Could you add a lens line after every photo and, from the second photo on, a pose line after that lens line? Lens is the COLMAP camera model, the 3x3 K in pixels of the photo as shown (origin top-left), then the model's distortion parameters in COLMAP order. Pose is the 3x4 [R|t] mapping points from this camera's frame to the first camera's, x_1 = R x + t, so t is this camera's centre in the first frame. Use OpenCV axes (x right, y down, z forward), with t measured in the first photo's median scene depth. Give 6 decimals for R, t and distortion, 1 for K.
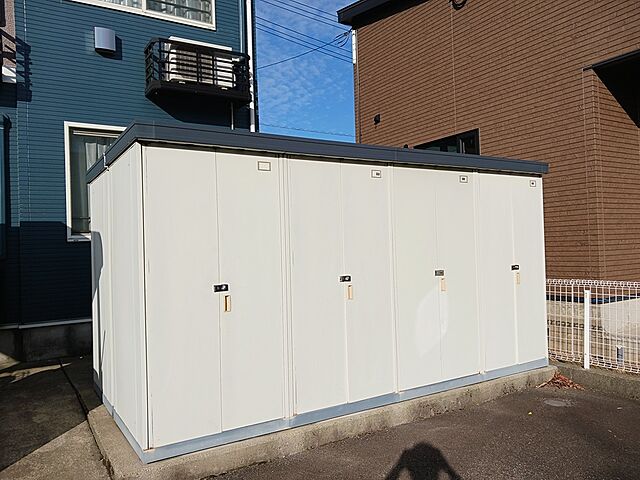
lens RADIAL K [[502.6, 0, 319.3], [0, 502.6, 241.4], [0, 0, 1]] dist [0.007384, -0.013411]
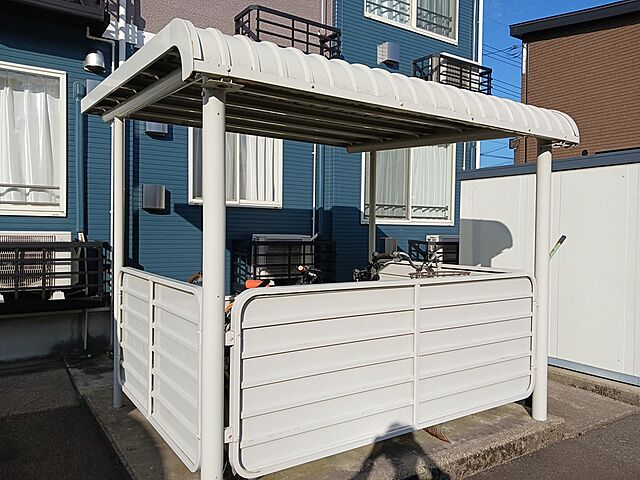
lens RADIAL K [[502.6, 0, 321.1], [0, 502.6, 239.7], [0, 0, 1]] dist [0.007384, -0.013411]
pose [[0.998682, 0.037415, 0.035139, -0.559713], [-0.038097, 0.999094, 0.018969, 0.014662], [-0.034398, -0.020283, 0.999202, -0.151763]]
